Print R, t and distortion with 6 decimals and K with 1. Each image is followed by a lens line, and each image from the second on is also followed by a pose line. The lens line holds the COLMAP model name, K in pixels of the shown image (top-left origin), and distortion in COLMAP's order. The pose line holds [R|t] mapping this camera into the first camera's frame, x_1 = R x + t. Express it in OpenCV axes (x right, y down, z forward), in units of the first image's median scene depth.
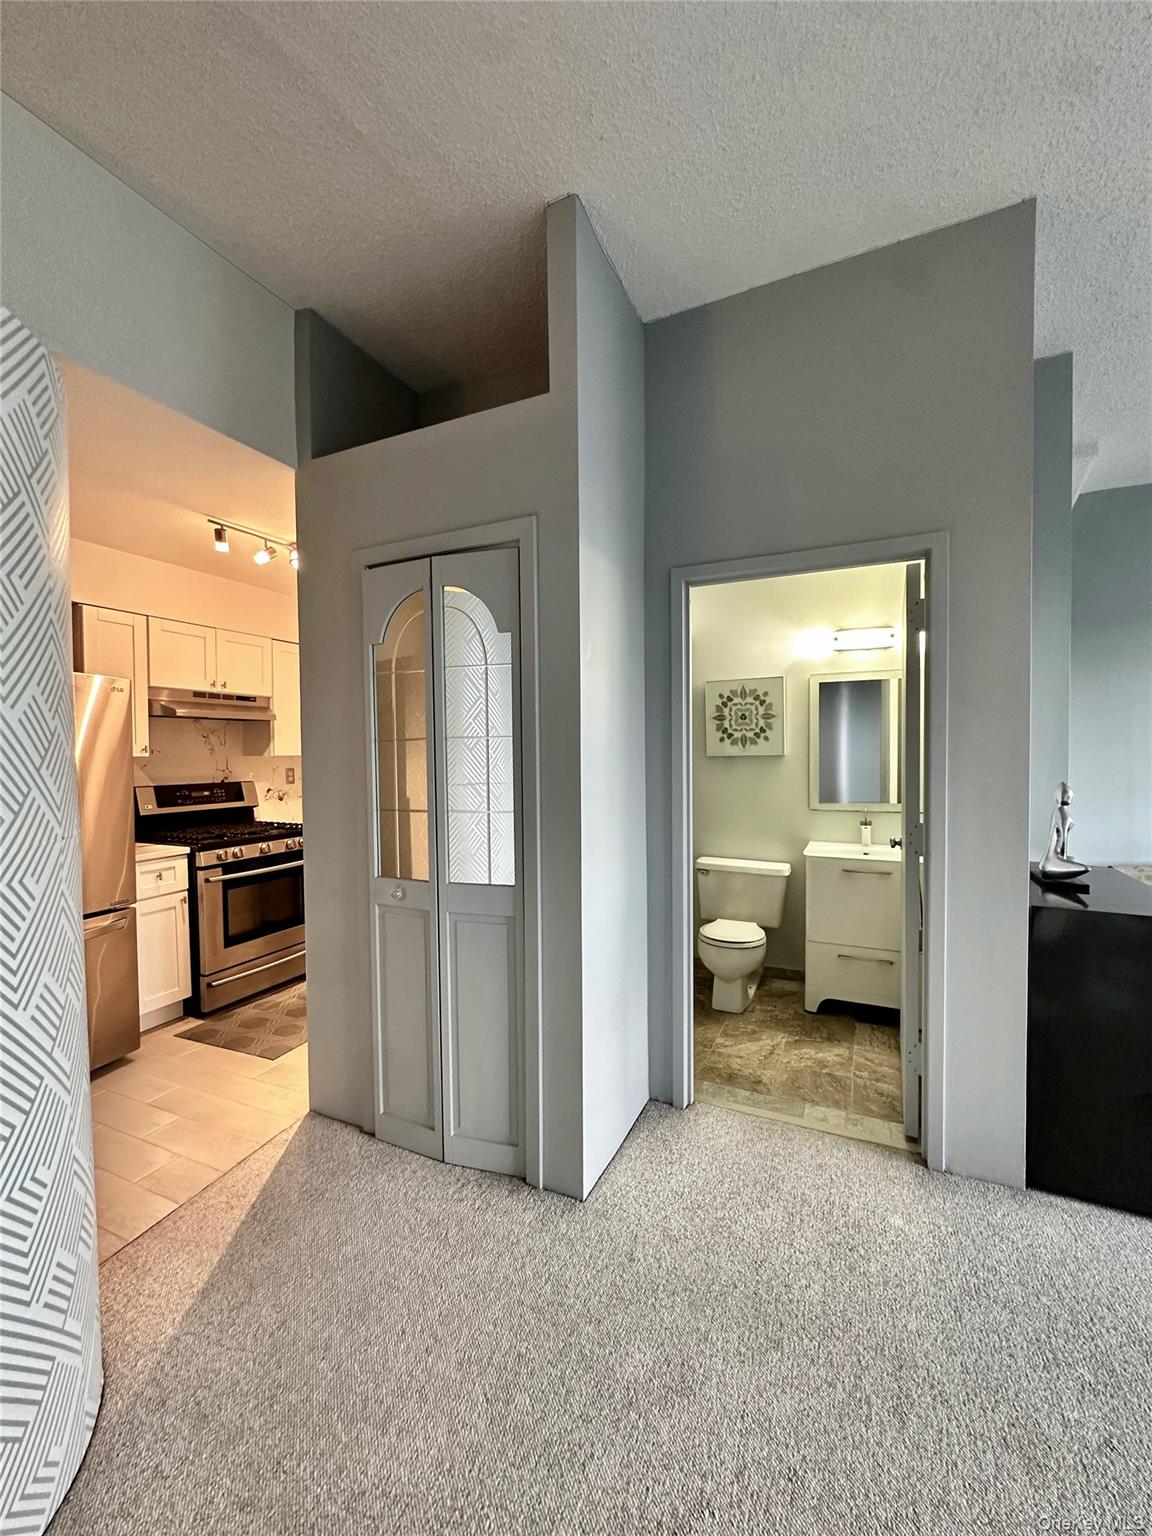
lens RADIAL K [[612.3, 0, 577.0], [0, 612.3, 770.8], [0, 0, 1]] dist [-0.003883, 0.000987]
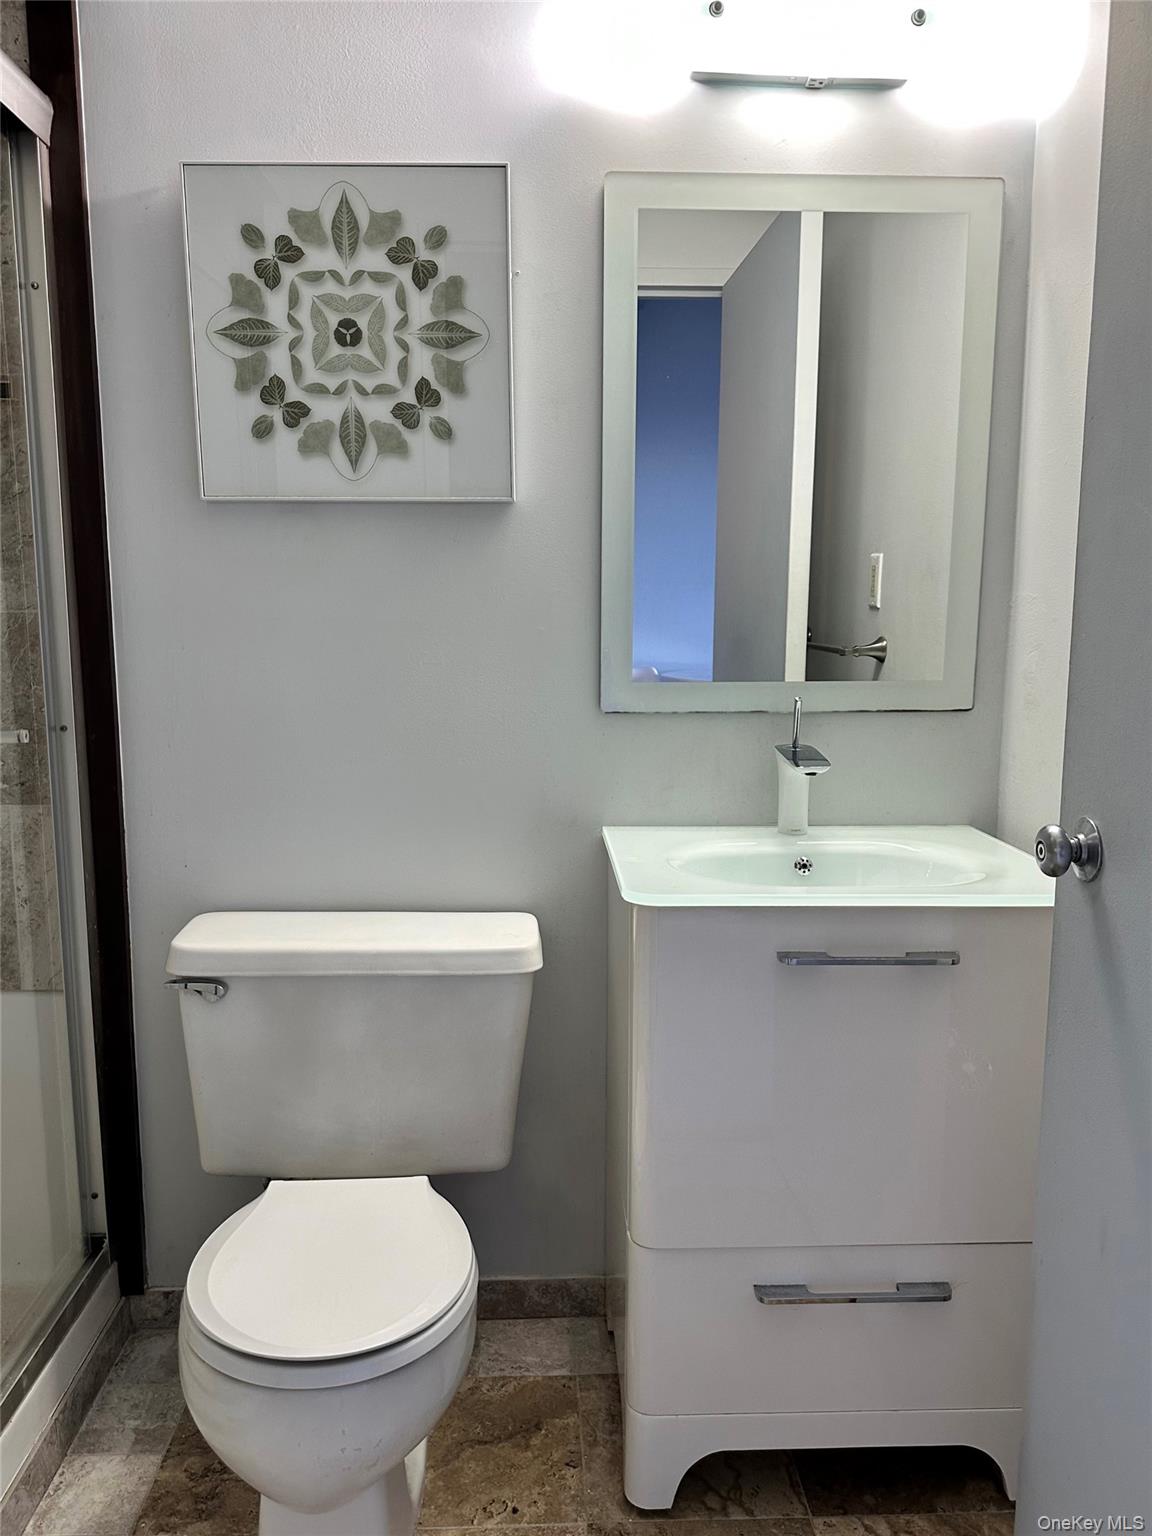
lens RADIAL K [[1128.1, 0, 576.0], [0, 1128.1, 768.0], [0, 0, 1]] dist [0.000228, -0.001166]
pose [[0.888298, -0.057062, 0.455709, 0.153463], [0.004498, 0.993285, 0.115606, 0.033004], [-0.459245, -0.100643, 0.882590, 0.605491]]
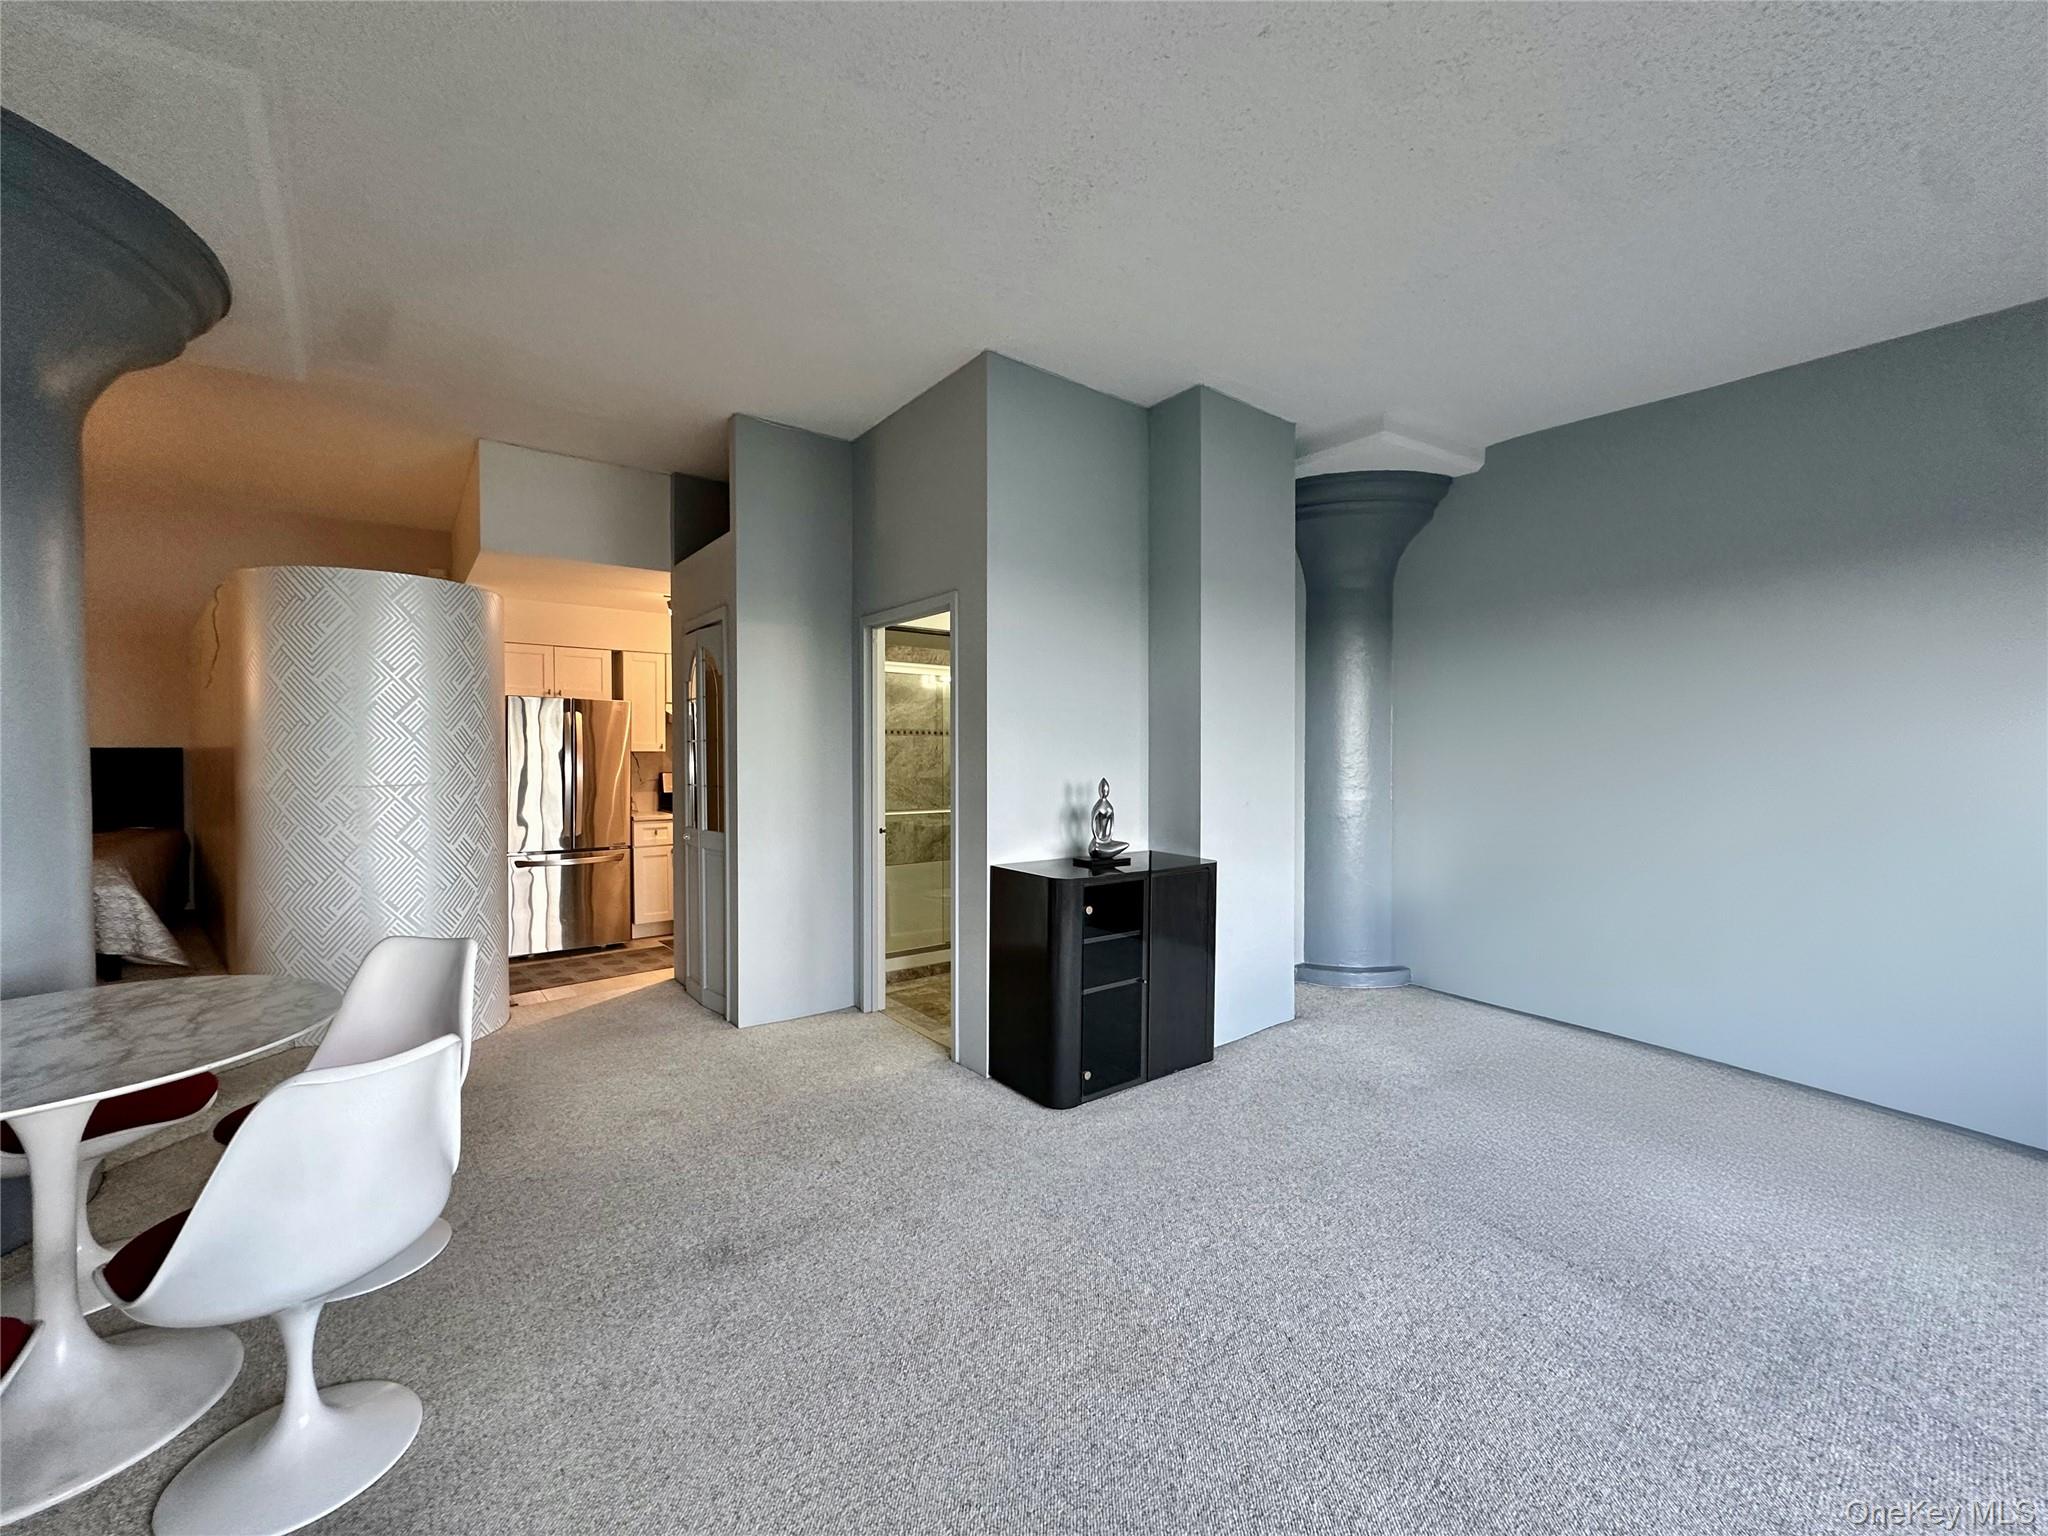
lens RADIAL K [[818.7, 0, 1024.1], [0, 818.7, 767.1], [0, 0, 1]] dist [-0.003288, 0.000714]
pose [[0.891174, 0.016229, -0.453371, 0.900282], [-0.021558, 0.999746, -0.006589, 0.007781], [0.453149, 0.015645, 0.891298, -0.322172]]
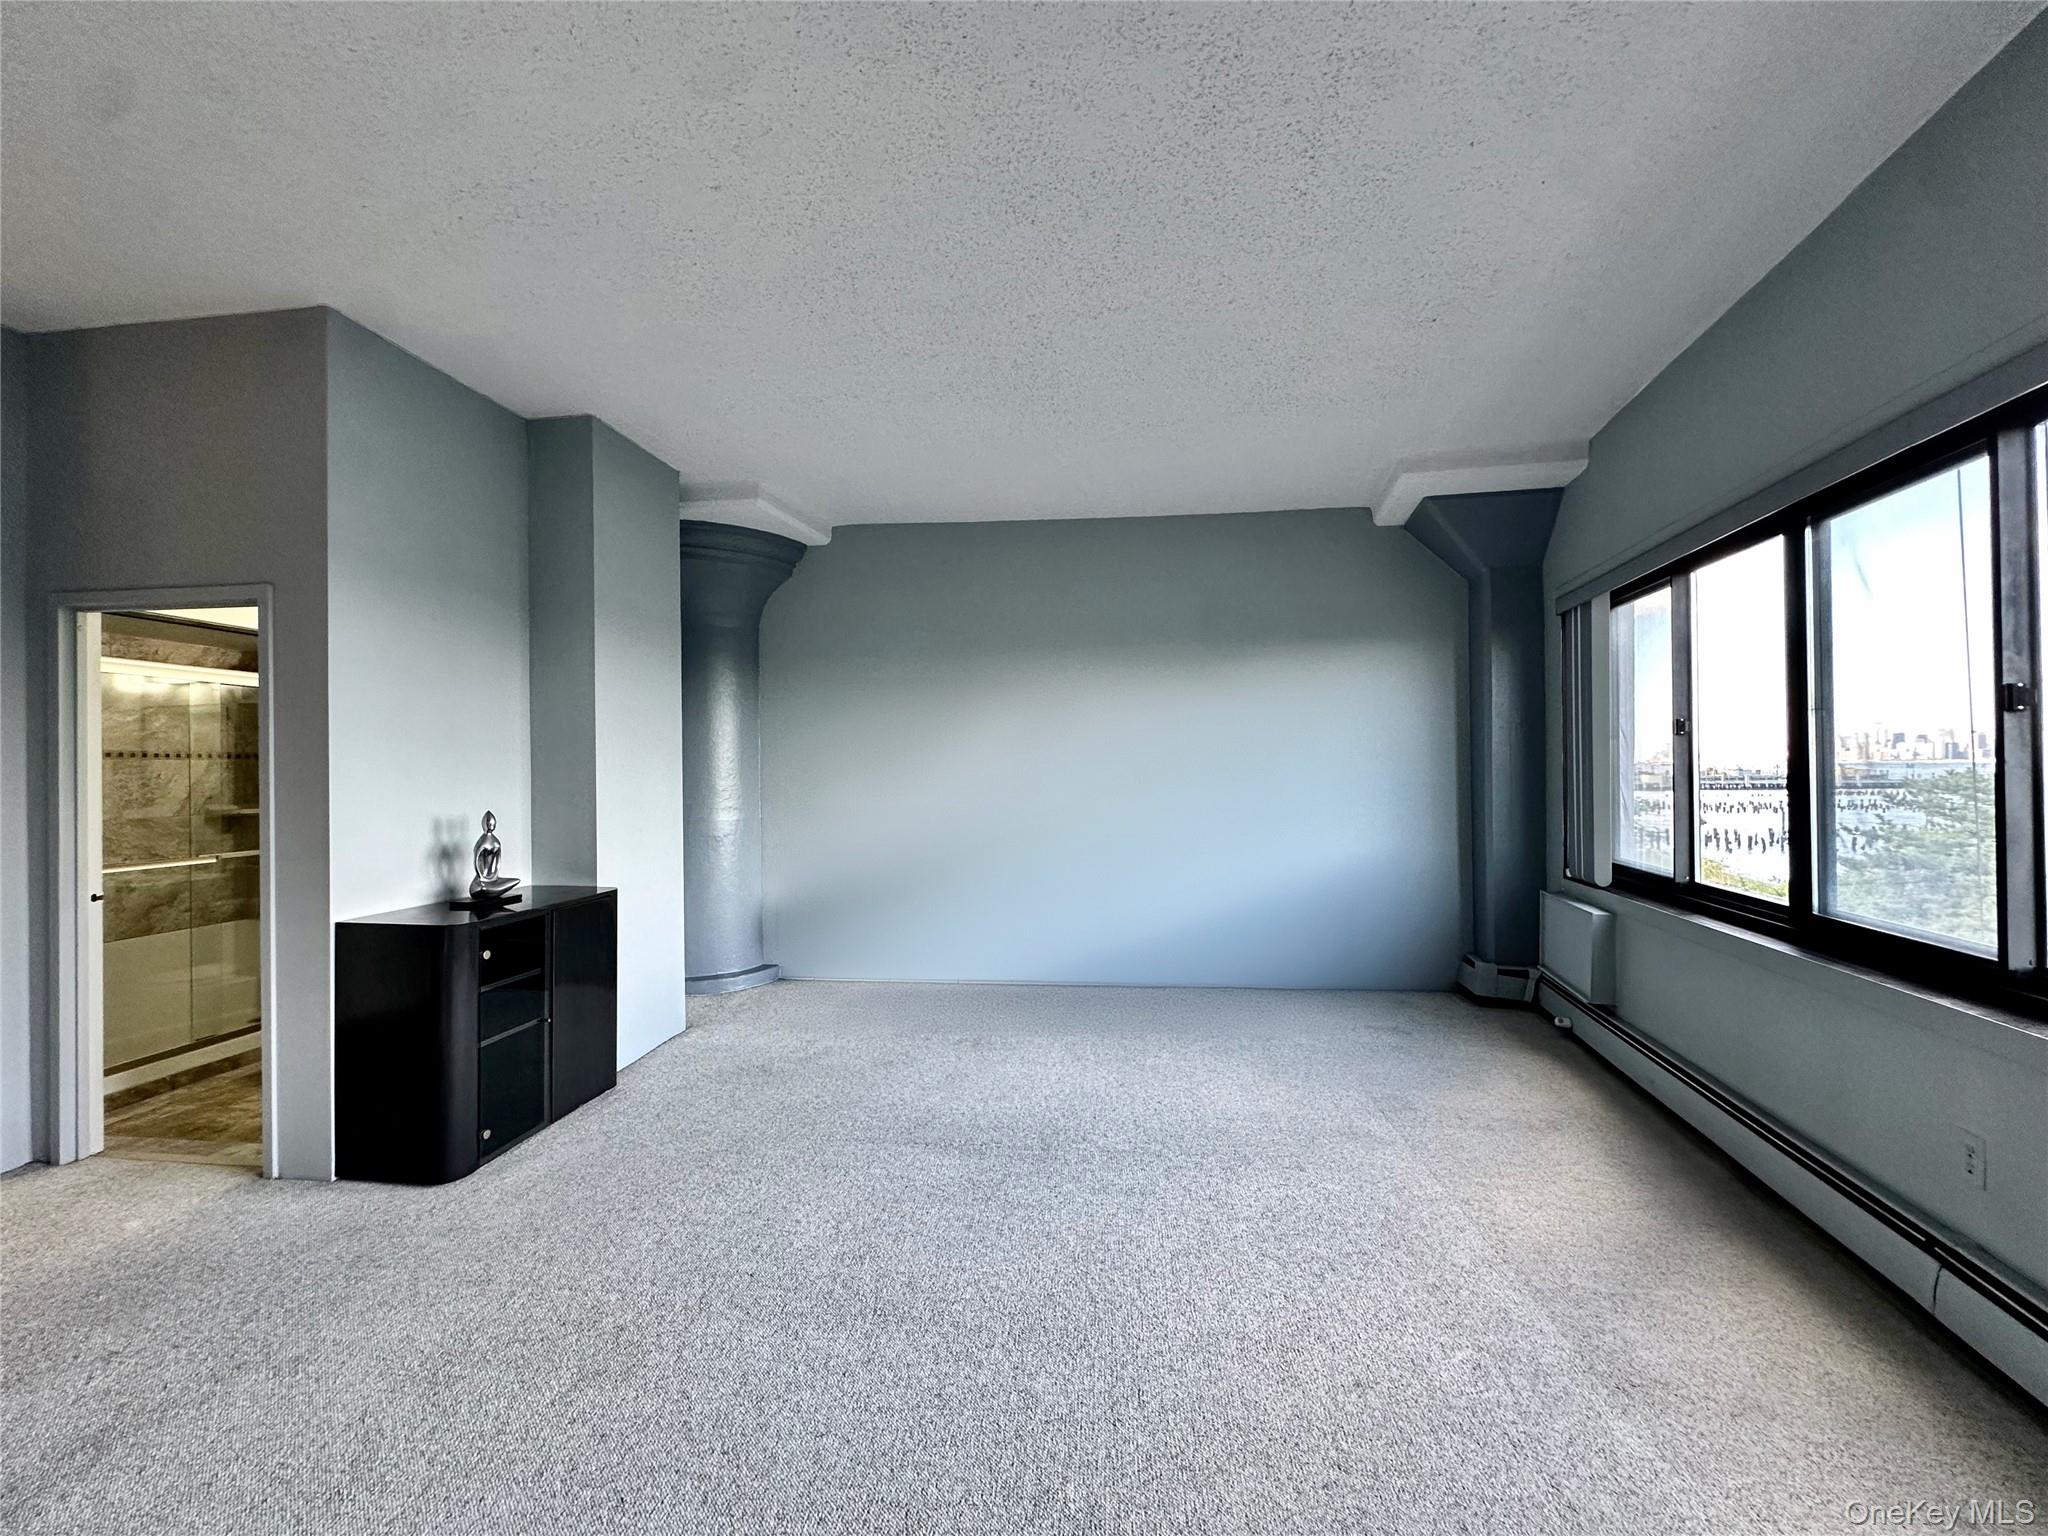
lens RADIAL K [[818.7, 0, 1024.1], [0, 818.7, 767.1], [0, 0, 1]] dist [-0.003288, 0.000714]
pose [[0.950987, 0.001686, 0.309227, 0.819732], [0.008480, 0.999467, -0.031527, -0.003311], [-0.309115, 0.032604, 0.950466, -0.457571]]
